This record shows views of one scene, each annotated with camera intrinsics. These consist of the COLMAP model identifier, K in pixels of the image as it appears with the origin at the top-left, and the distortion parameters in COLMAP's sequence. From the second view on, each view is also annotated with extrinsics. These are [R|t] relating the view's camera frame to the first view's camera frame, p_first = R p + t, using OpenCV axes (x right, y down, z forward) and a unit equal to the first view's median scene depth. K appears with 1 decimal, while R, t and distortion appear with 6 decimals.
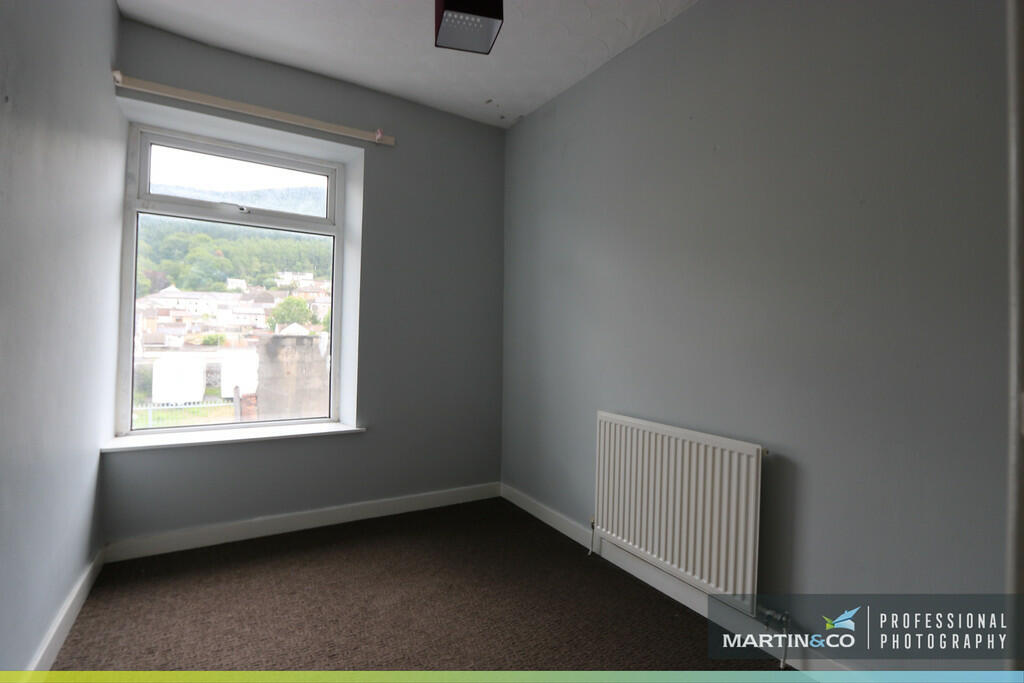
lens RADIAL K [[475.4, 0, 497.1], [0, 475.4, 341.7], [0, 0, 1]] dist [-0.001386, 0.000309]
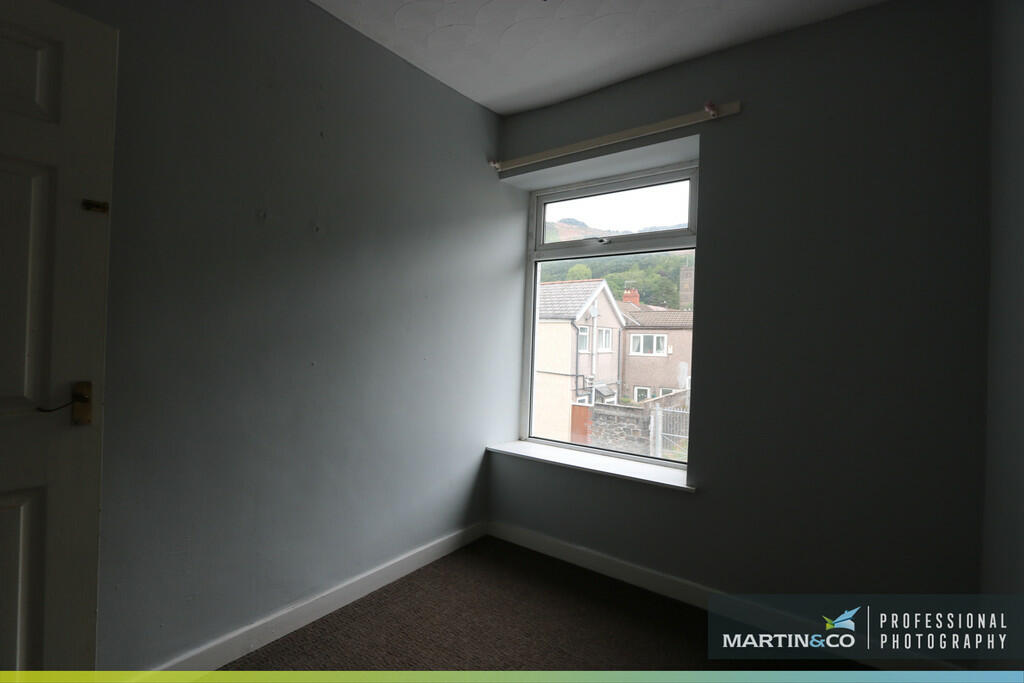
lens RADIAL K [[478.8, 0, 502.2], [0, 478.8, 341.3], [0, 0, 1]] dist [-0.002128, -0.000042]
pose [[0.387300, 0.001464, -0.921953, 0.358631], [-0.021411, 0.999743, -0.007407, -0.052827], [0.921705, 0.022609, 0.387232, 0.433510]]
